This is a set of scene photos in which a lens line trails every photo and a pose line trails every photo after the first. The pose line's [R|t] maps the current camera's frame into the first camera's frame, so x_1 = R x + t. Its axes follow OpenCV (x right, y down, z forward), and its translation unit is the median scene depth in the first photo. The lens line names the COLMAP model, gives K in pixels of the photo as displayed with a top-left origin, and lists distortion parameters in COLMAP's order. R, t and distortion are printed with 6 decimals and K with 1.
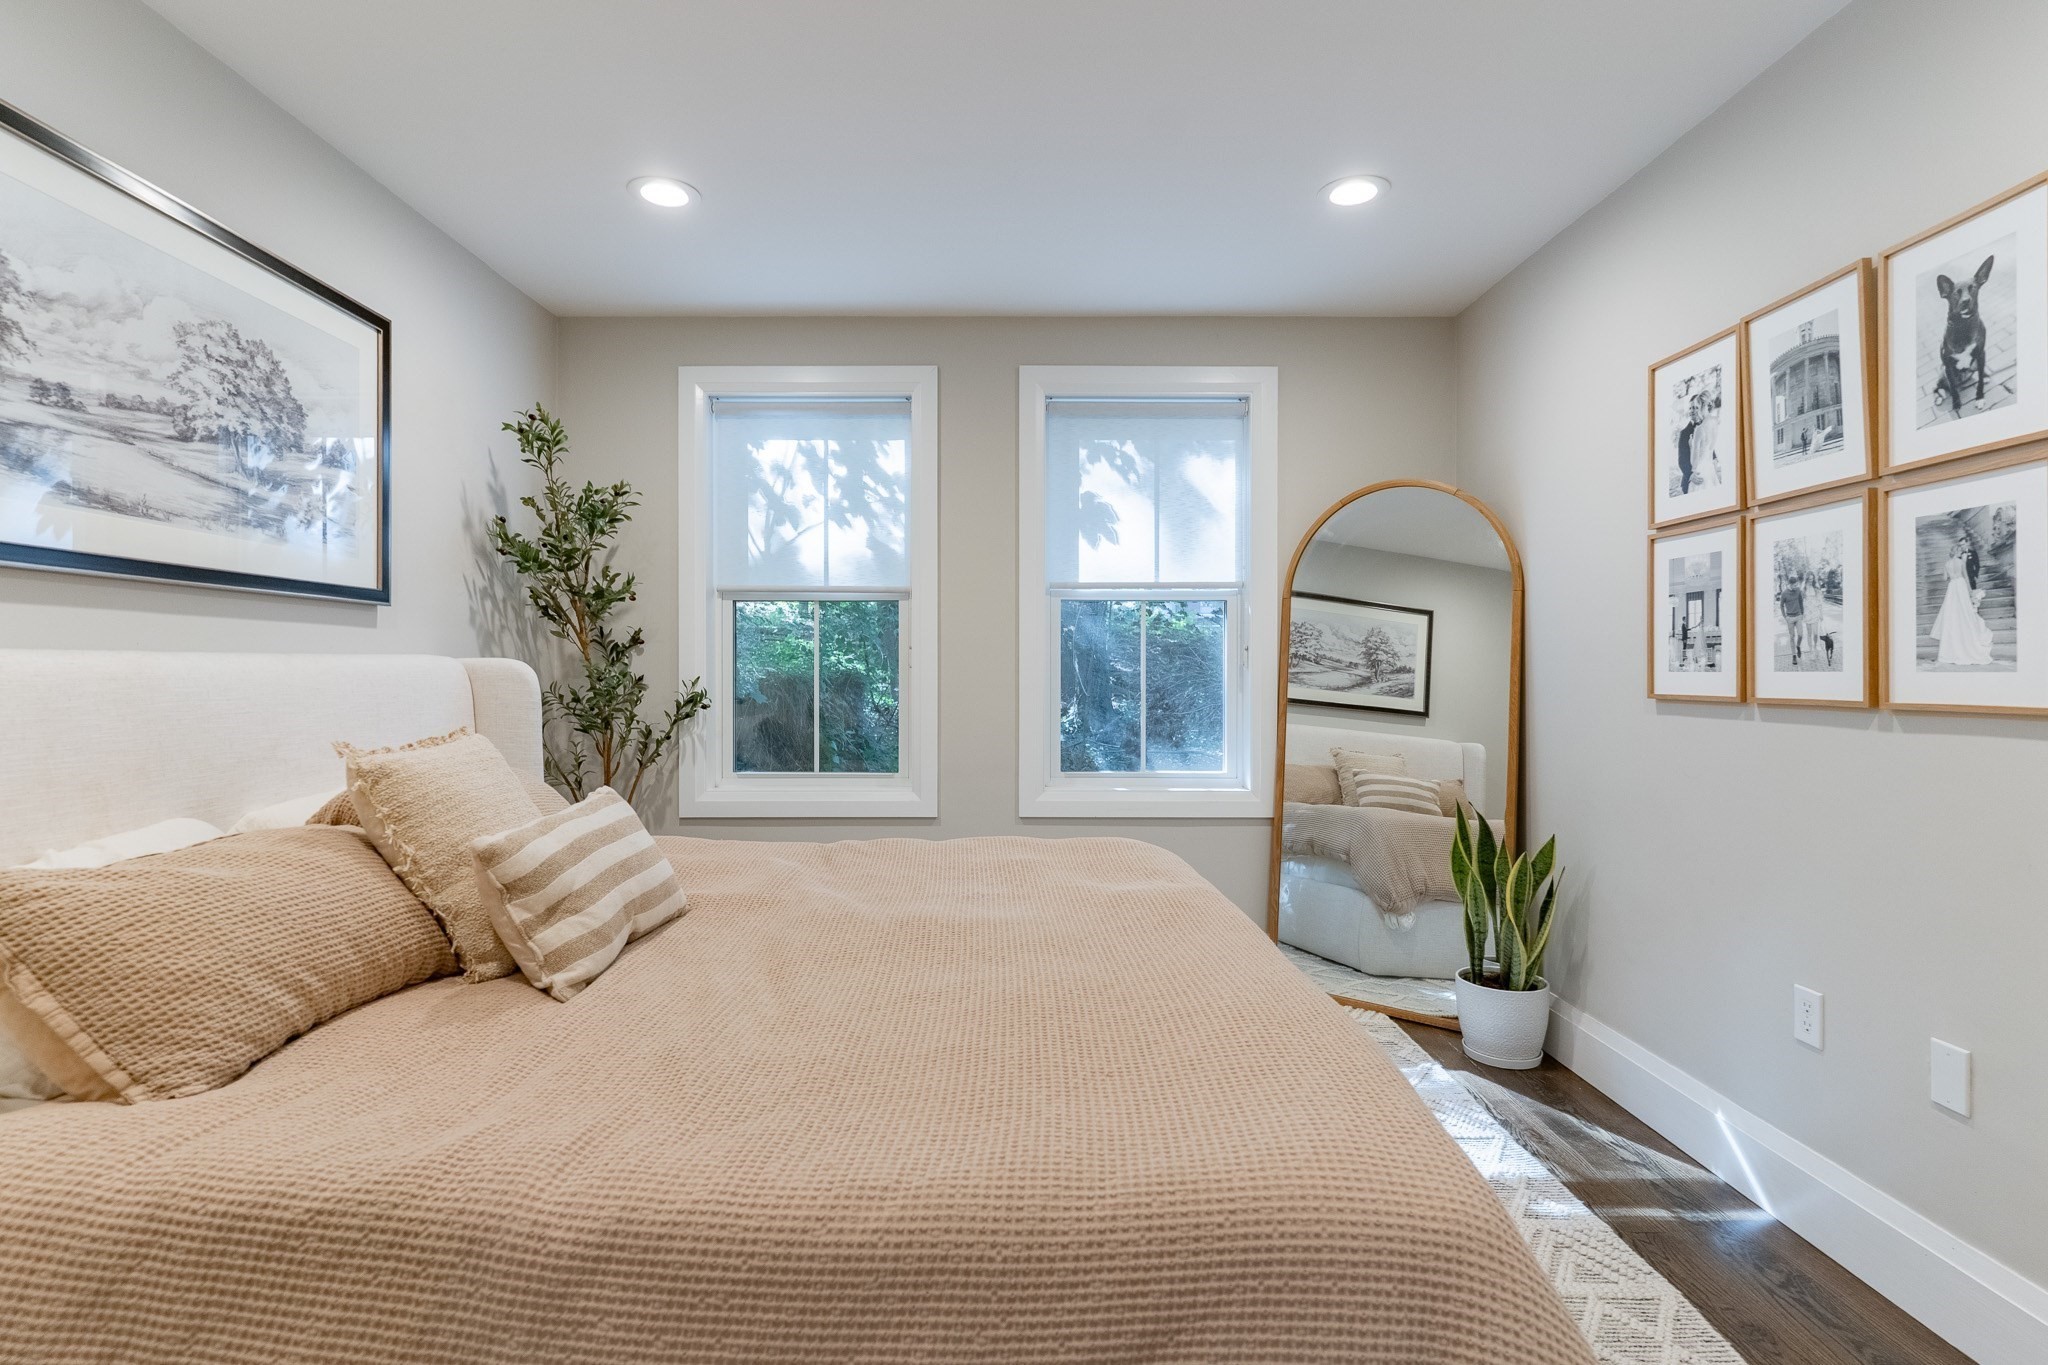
lens RADIAL K [[997.5, 0, 1011.2], [0, 997.5, 677.8], [0, 0, 1]] dist [0.000826, -0.000161]
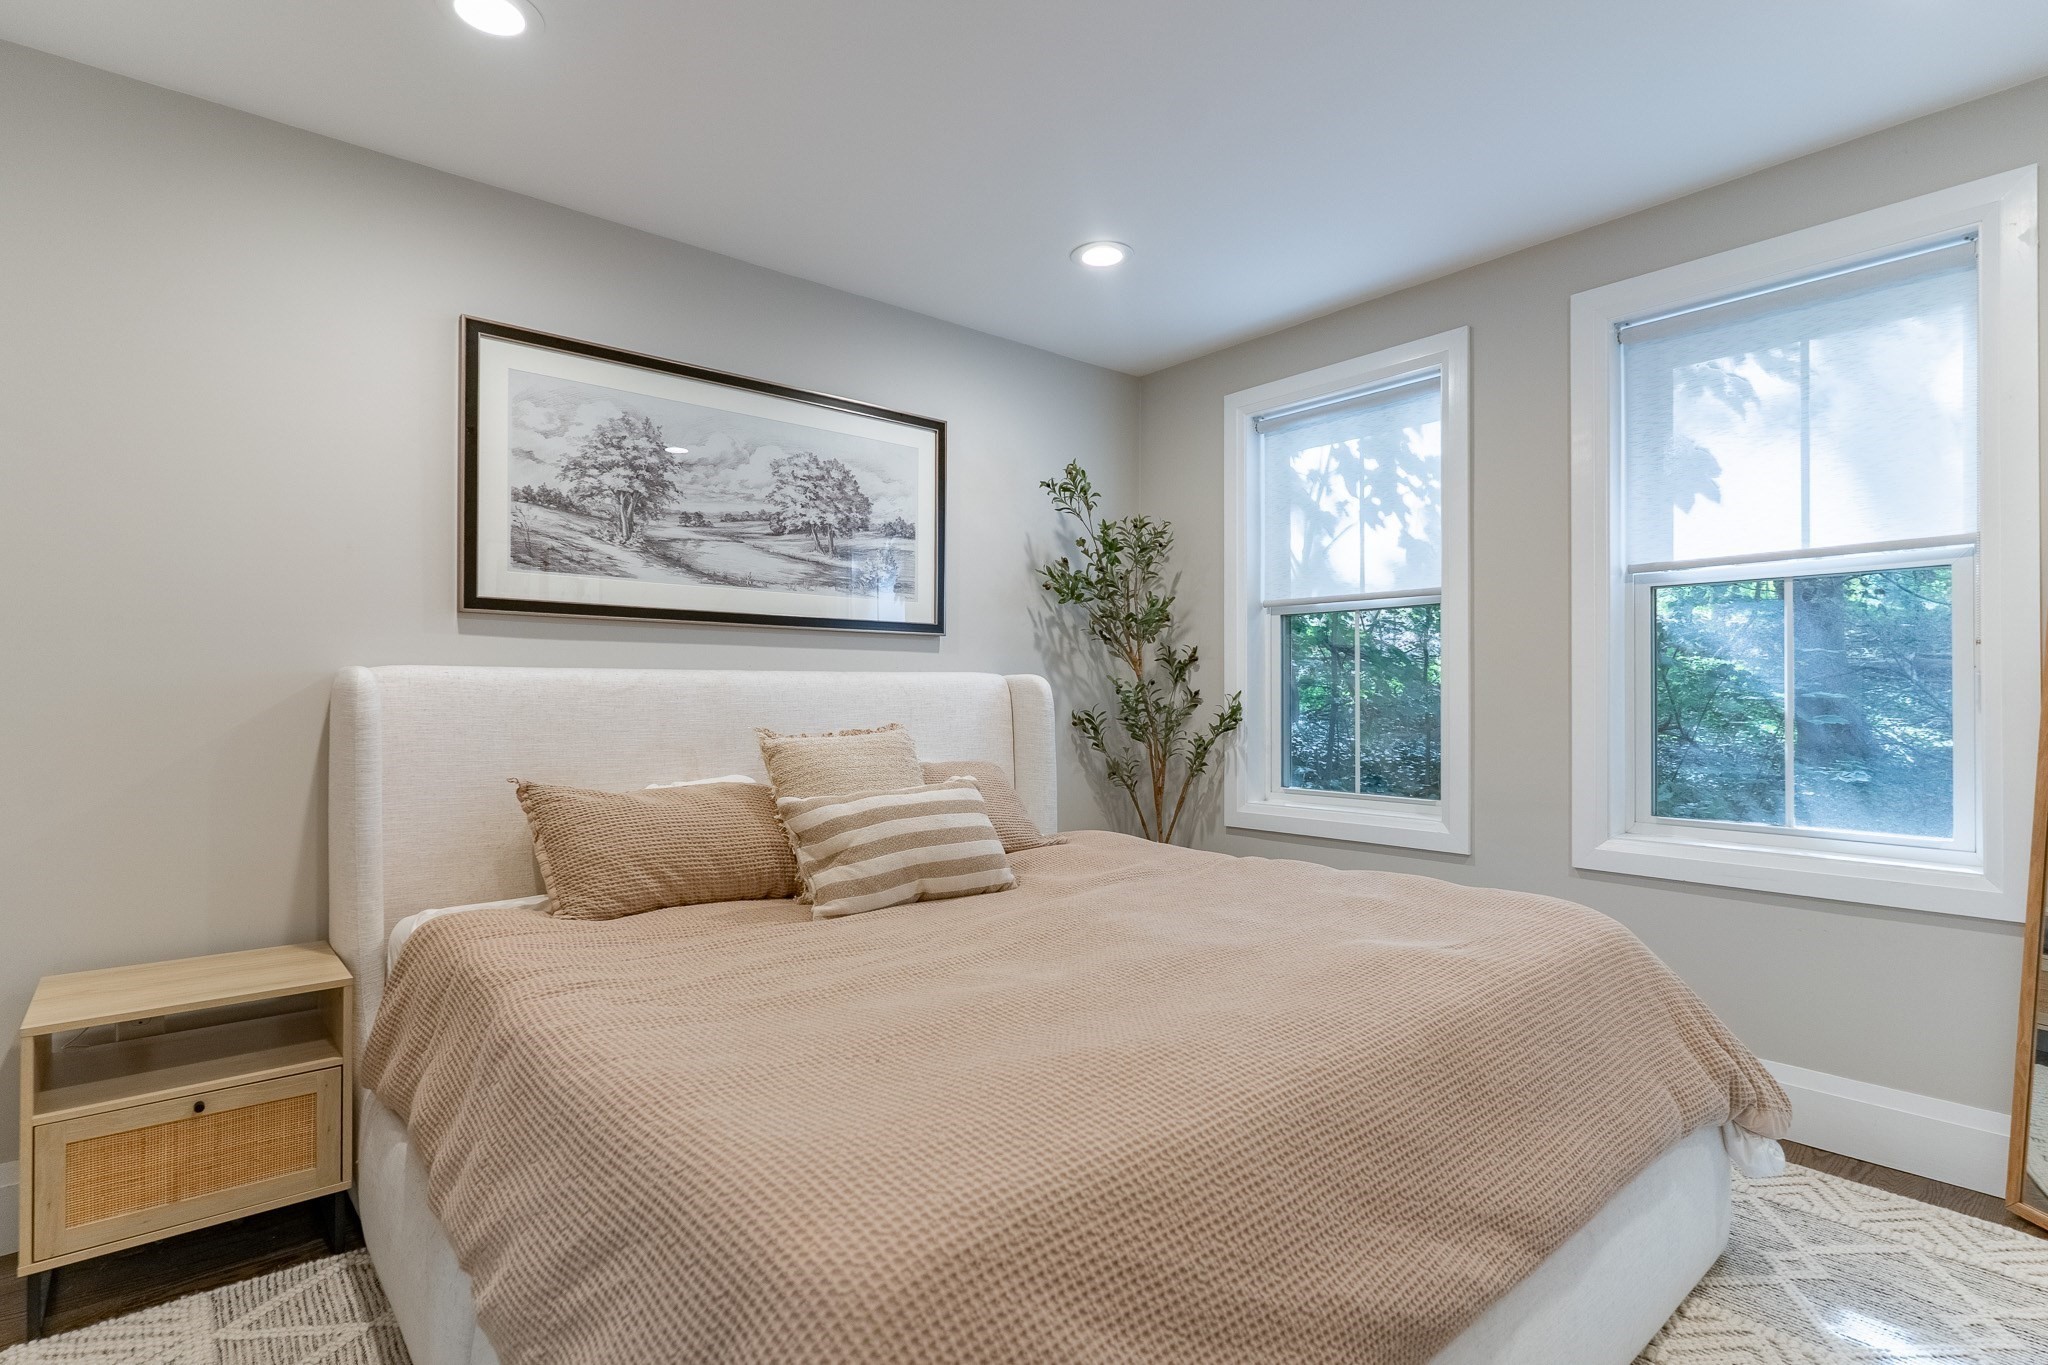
lens RADIAL K [[1004.2, 0, 1013.3], [0, 1004.2, 690.0], [0, 0, 1]] dist [-0.001214, 0.000335]
pose [[0.644388, -0.006196, -0.764674, 0.578396], [-0.004529, 0.999919, -0.011919, 0.019988], [0.764686, 0.011143, 0.644307, 0.264033]]
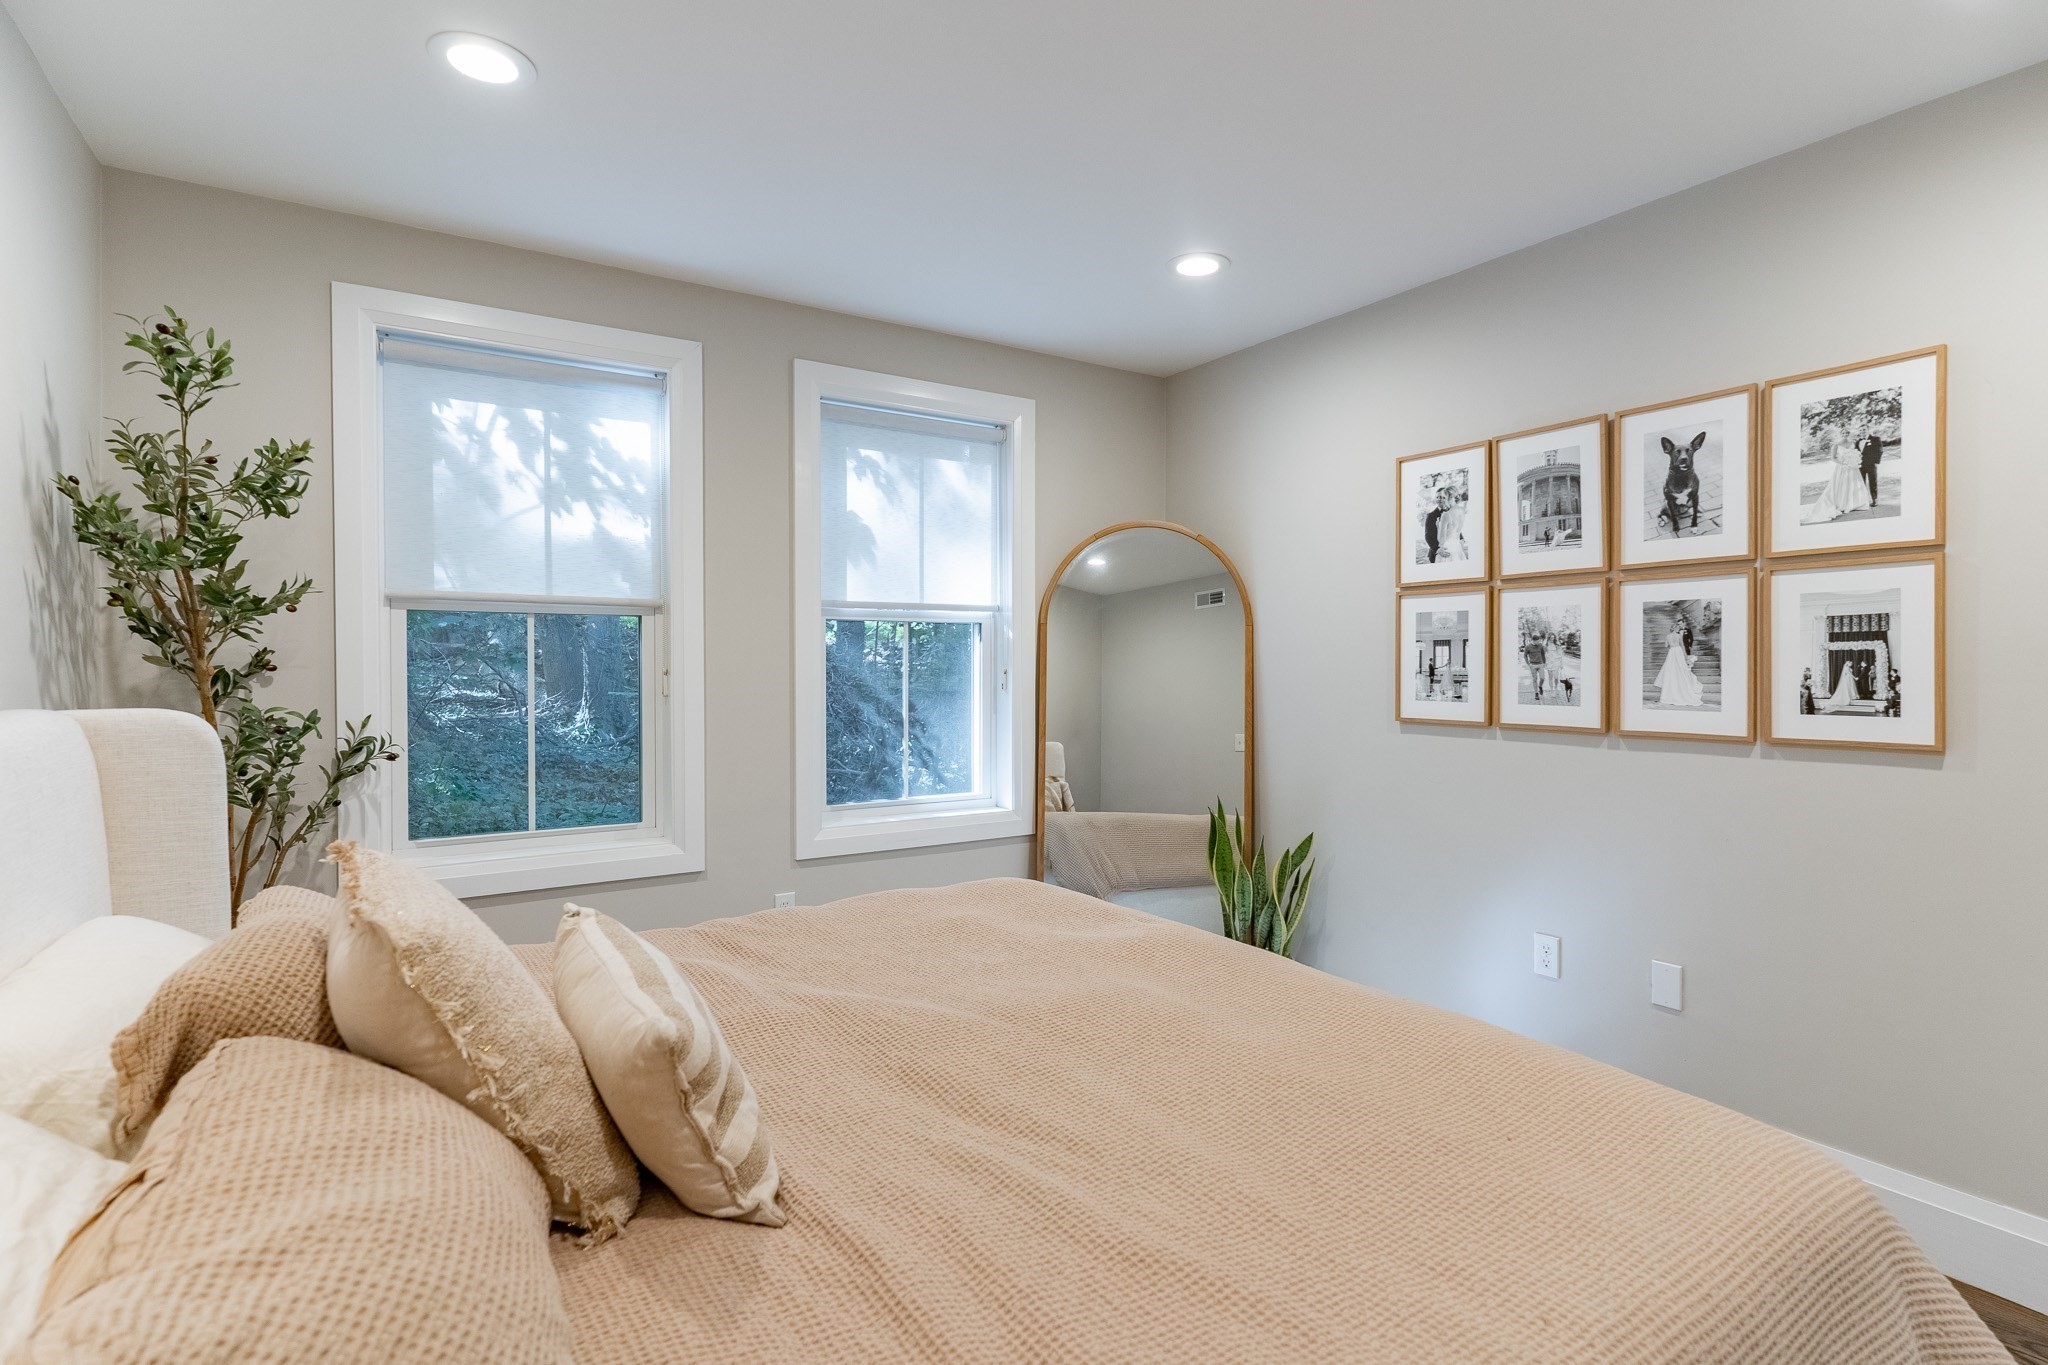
lens RADIAL K [[990.9, 0, 1021.8], [0, 990.9, 678.4], [0, 0, 1]] dist [0.001110, -0.000173]
pose [[0.841889, -0.010058, 0.539558, -0.530842], [0.004389, 0.999921, 0.011792, -0.060640], [-0.539634, -0.007560, 0.841866, 0.237356]]
